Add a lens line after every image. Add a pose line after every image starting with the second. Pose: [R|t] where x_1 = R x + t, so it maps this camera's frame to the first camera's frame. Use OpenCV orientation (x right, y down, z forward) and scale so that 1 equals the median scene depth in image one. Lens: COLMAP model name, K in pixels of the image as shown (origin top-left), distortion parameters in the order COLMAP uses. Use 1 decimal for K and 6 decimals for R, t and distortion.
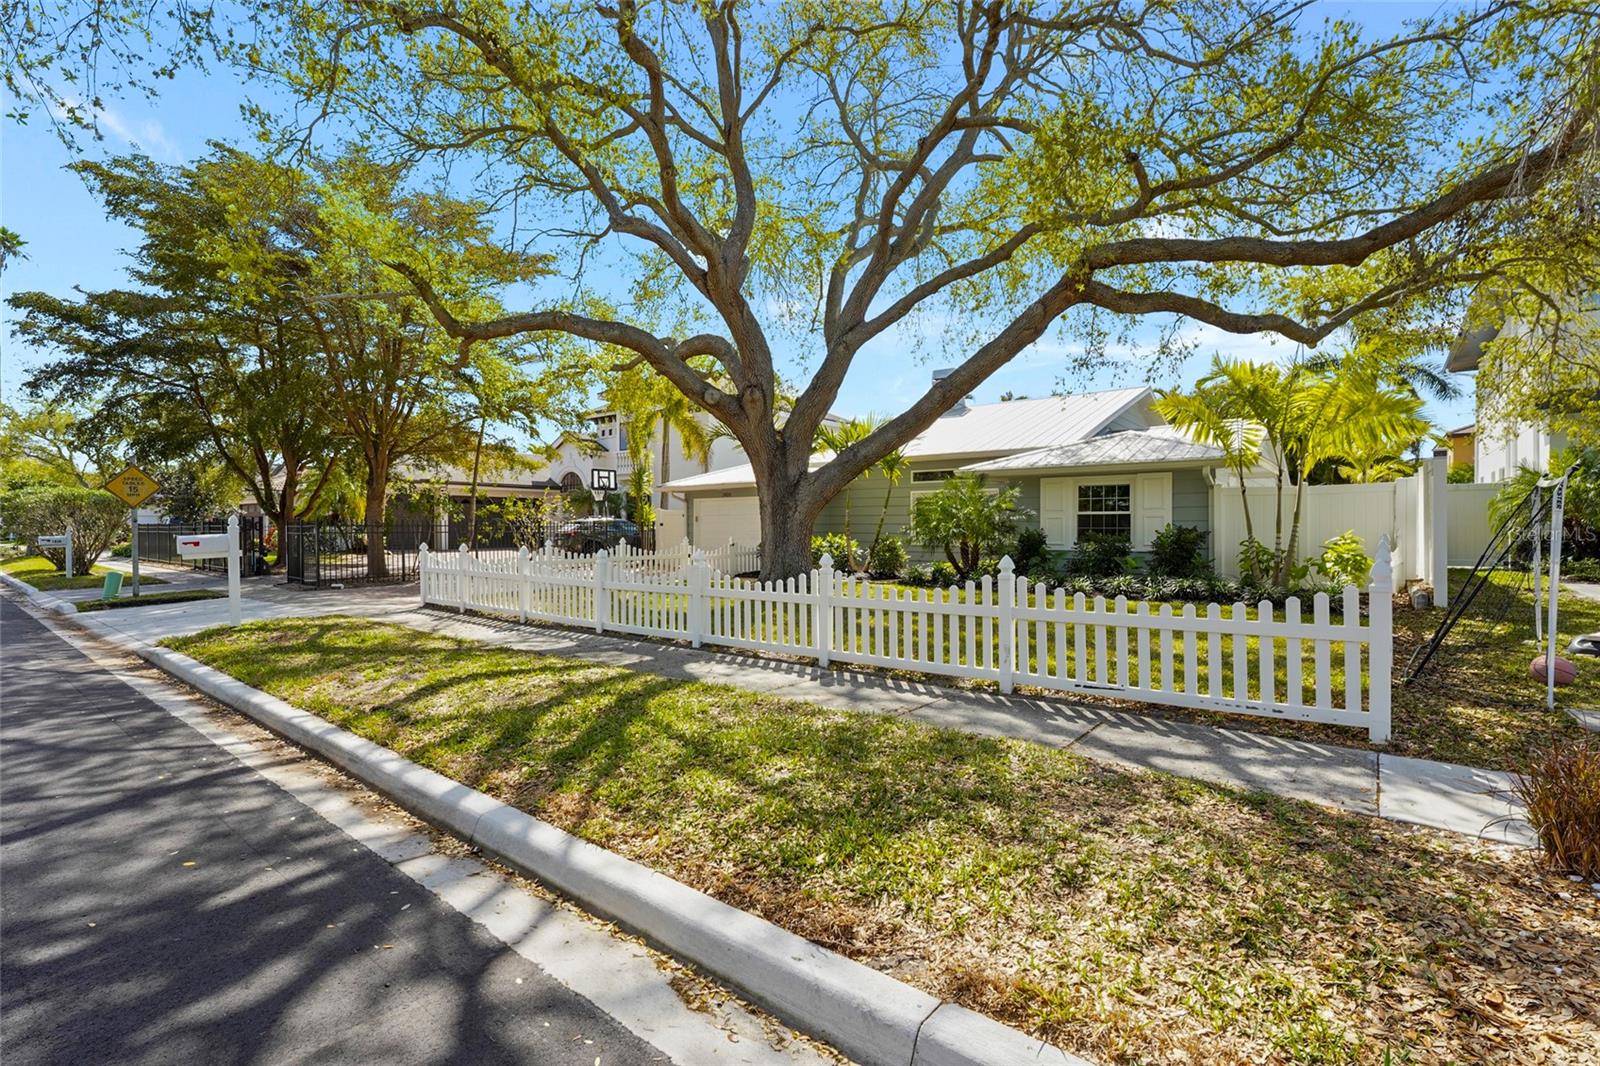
lens RADIAL K [[715.2, 0, 801.8], [0, 715.2, 534.1], [0, 0, 1]] dist [-0.002334, -0.000055]
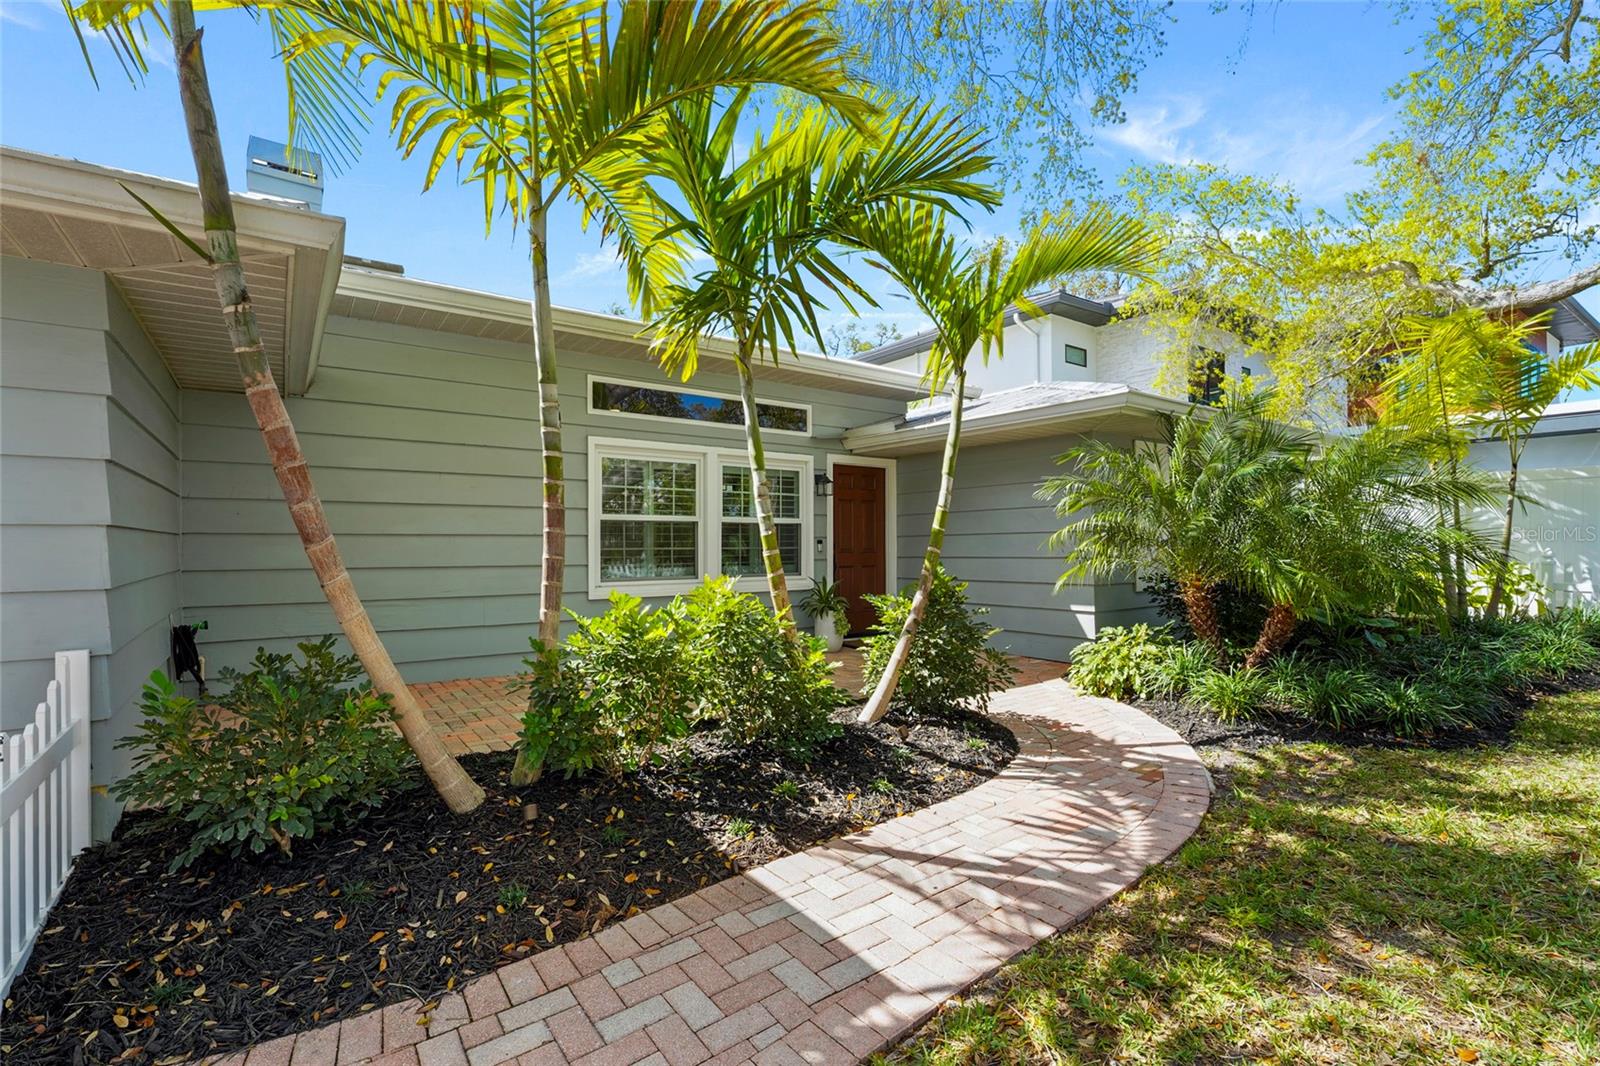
lens RADIAL K [[722.2, 0, 800.0], [0, 722.2, 533.0], [0, 0, 1]] dist [-0.002003, -0.000055]
pose [[0.267533, 0.013419, 0.963455, -0.198497], [0.012092, 0.999778, -0.017283, -0.009712], [-0.963473, 0.016274, 0.267311, 1.129972]]
